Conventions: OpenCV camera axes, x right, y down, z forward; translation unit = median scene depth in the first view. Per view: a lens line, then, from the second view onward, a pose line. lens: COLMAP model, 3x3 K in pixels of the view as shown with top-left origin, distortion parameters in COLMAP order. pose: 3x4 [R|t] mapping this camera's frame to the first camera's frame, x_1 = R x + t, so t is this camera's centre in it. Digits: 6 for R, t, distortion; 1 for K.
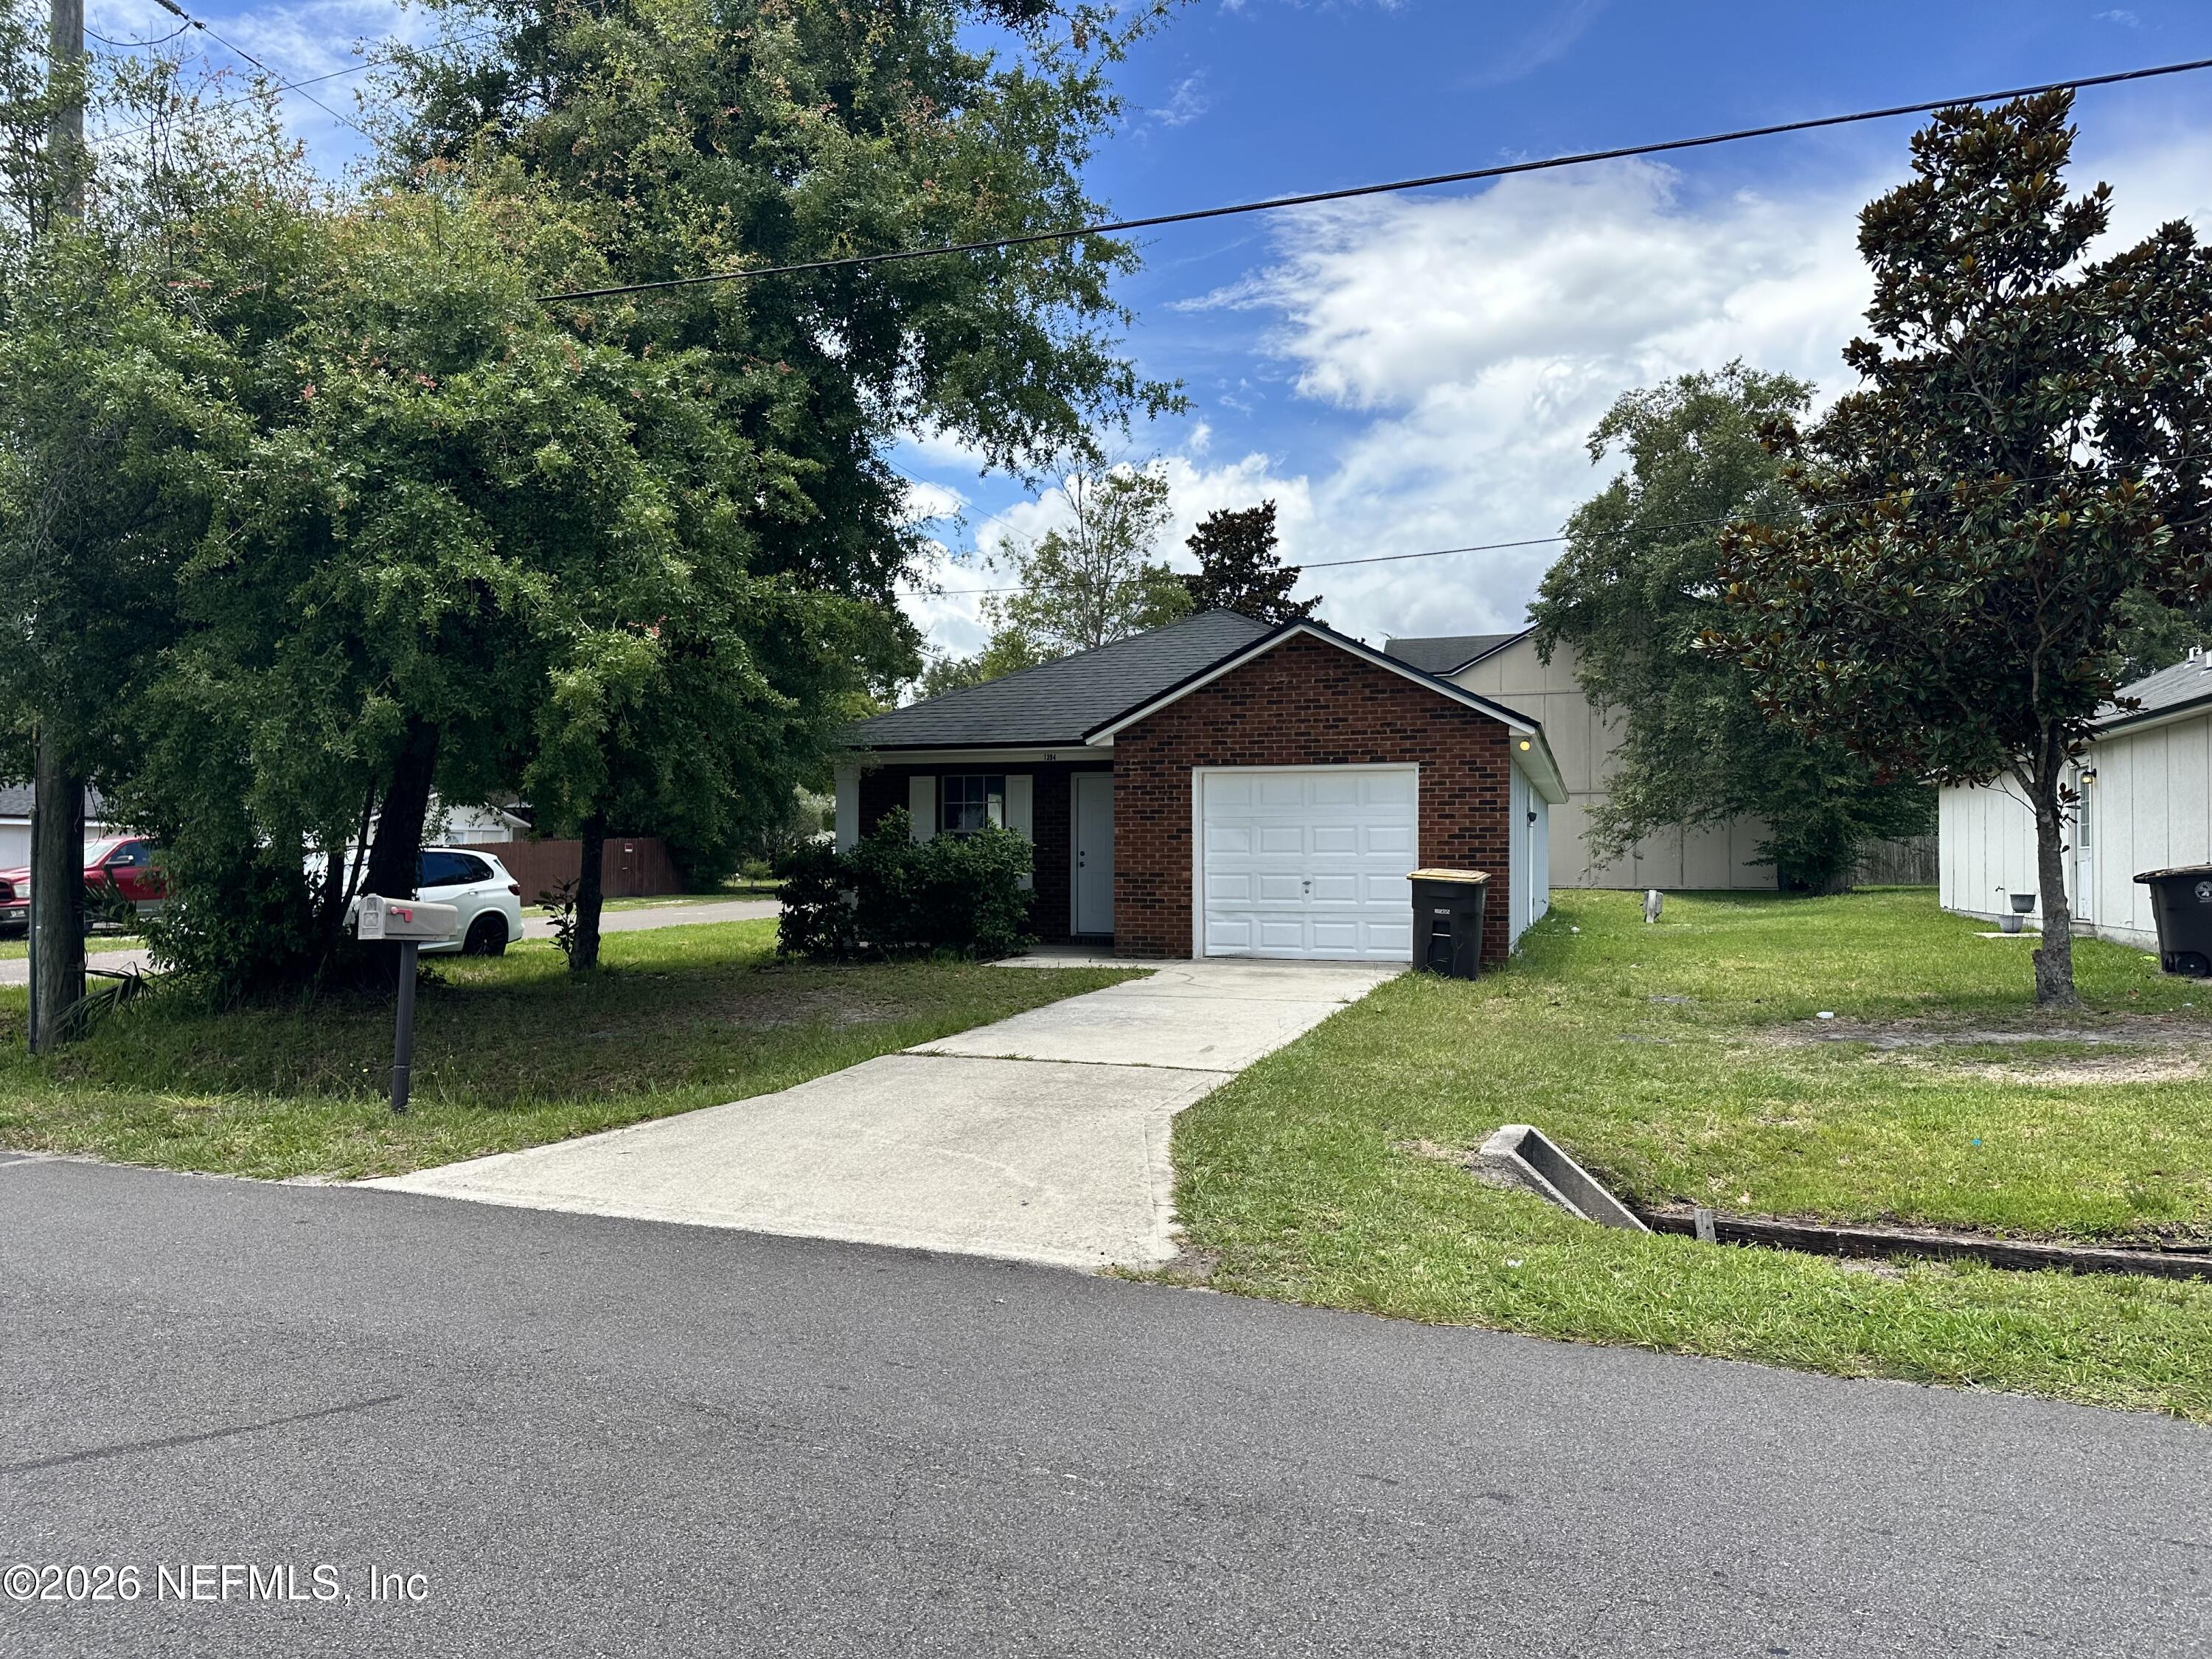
lens RADIAL K [[1672.5, 0, 1136.9], [0, 1672.5, 842.9], [0, 0, 1]] dist [0.187007, -0.331840]
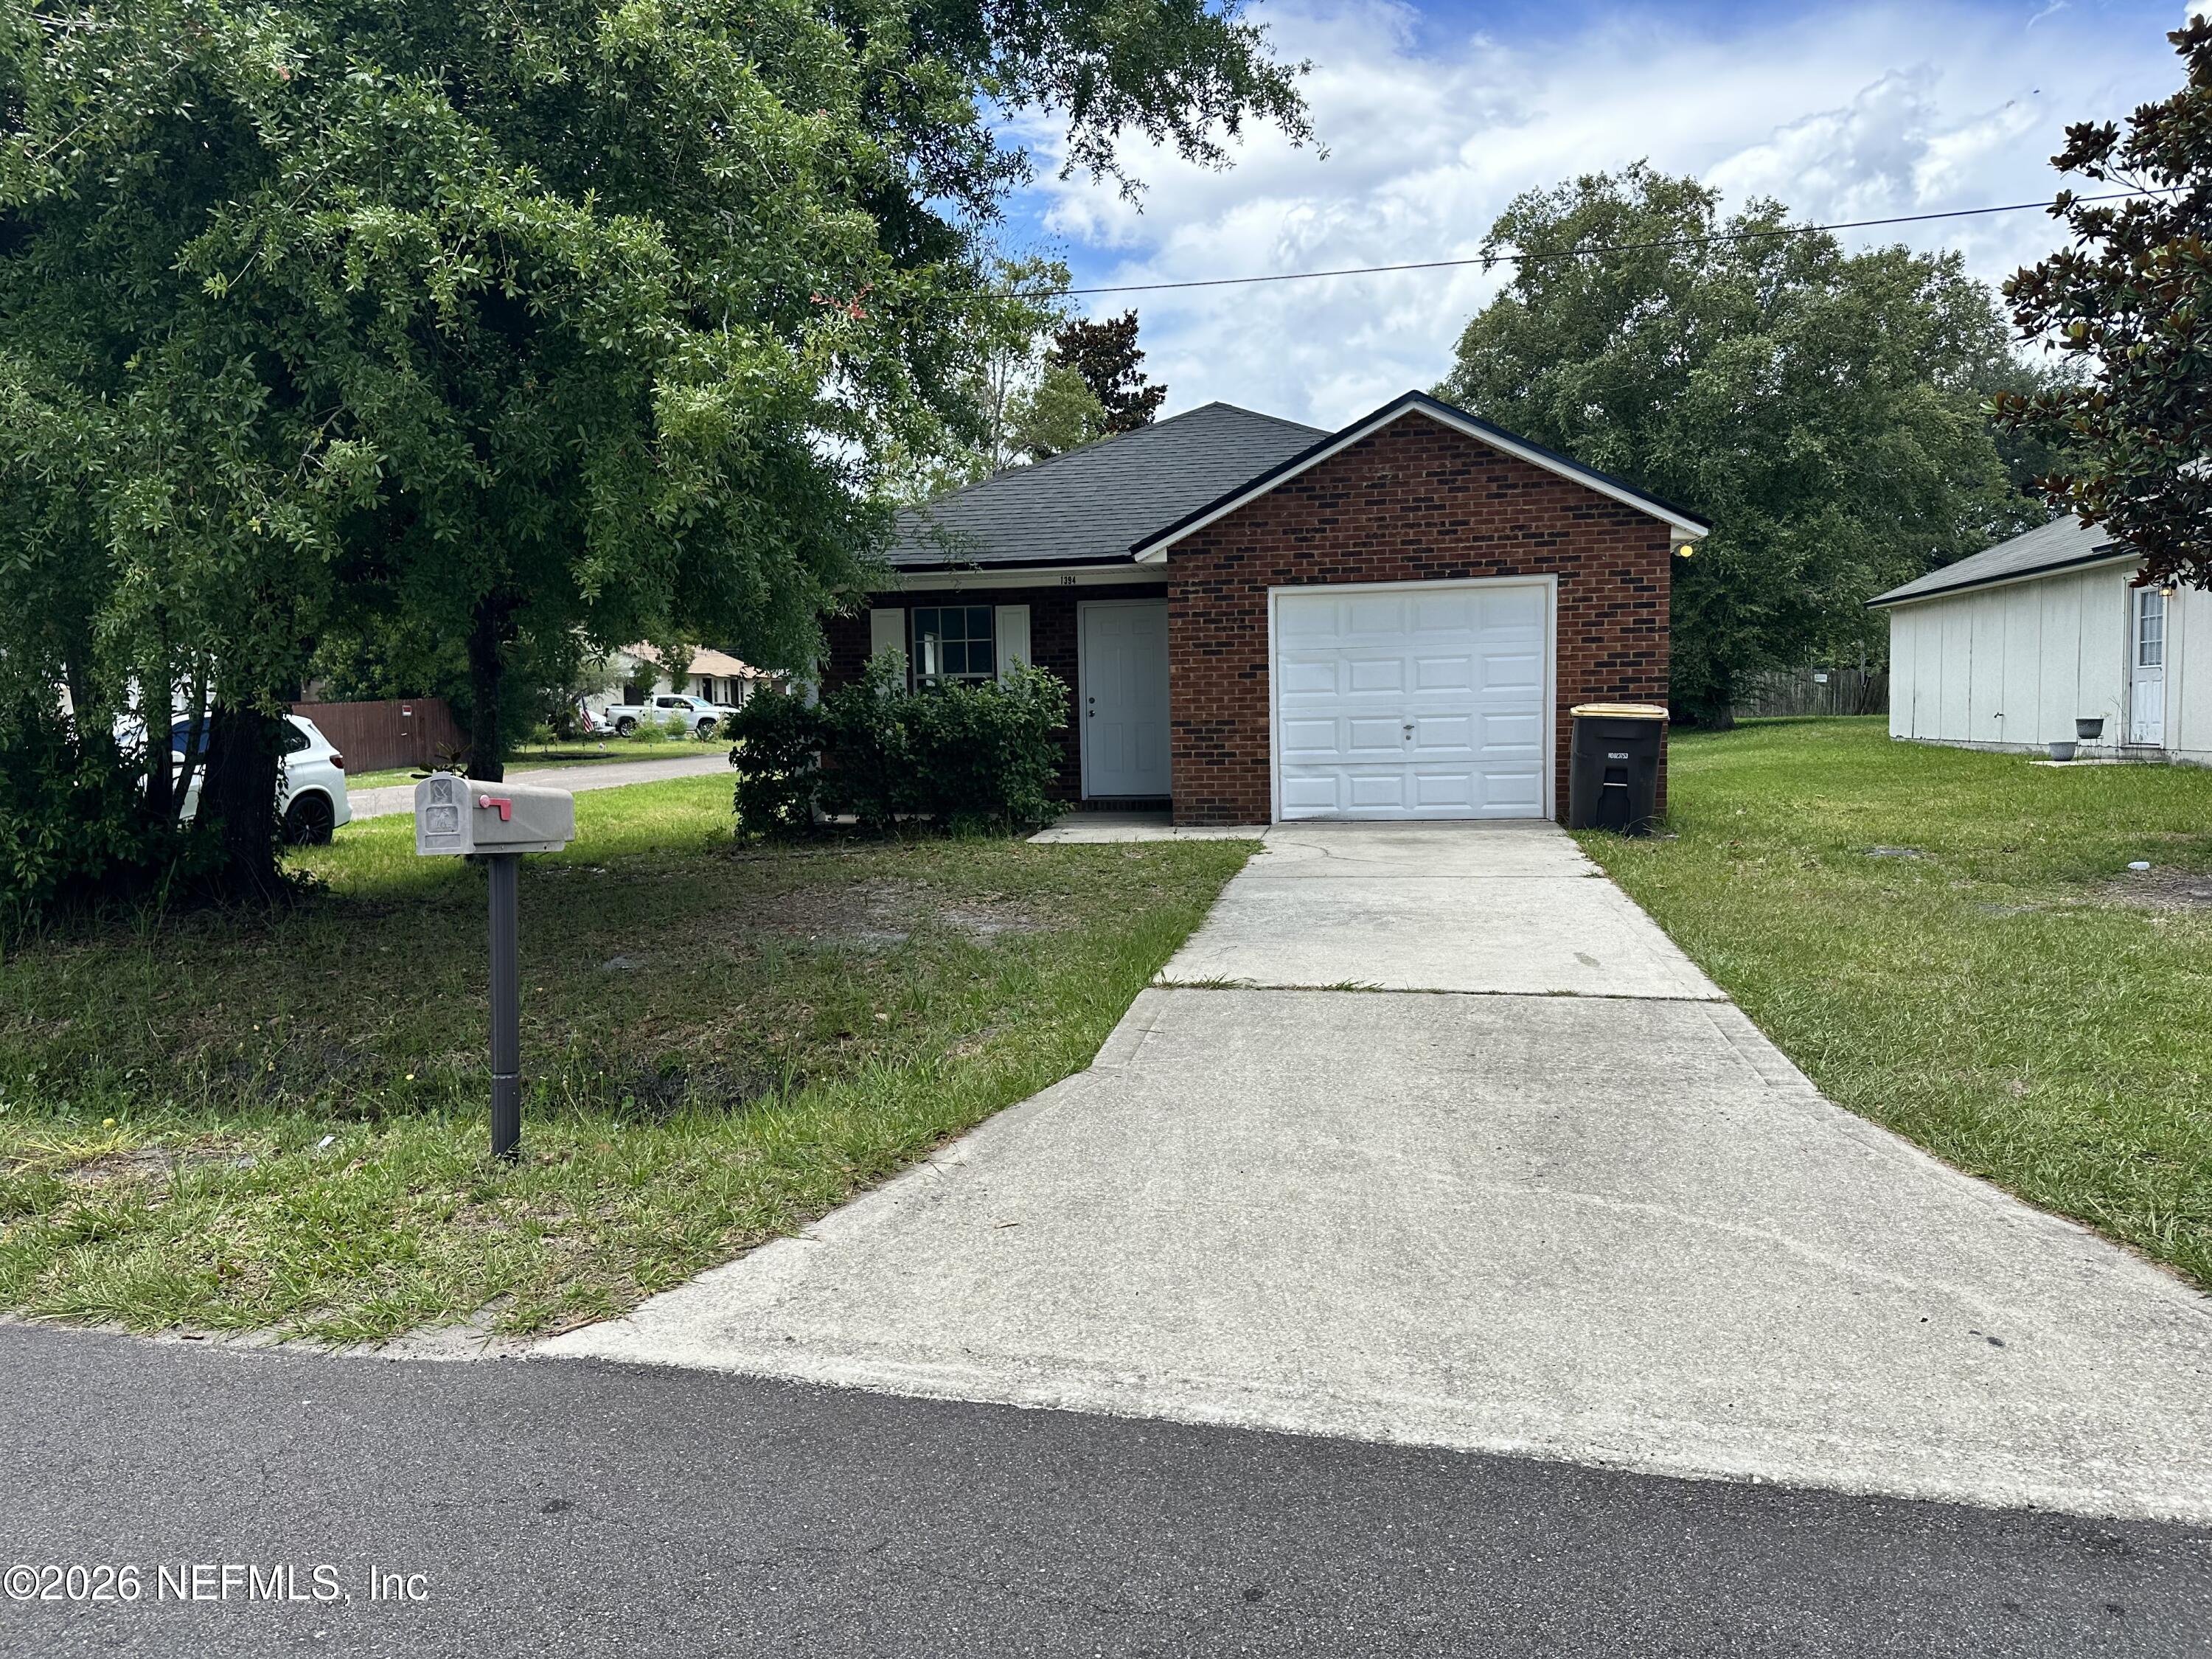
lens RADIAL K [[1522.0, 0, 1034.9], [0, 1522.0, 835.1], [0, 0, 1]] dist [0.150607, -0.224489]
pose [[0.985552, -0.036798, 0.165328, -0.196998], [0.022331, 0.995824, 0.088522, 0.005615], [-0.167894, -0.083551, 0.982258, 0.274217]]
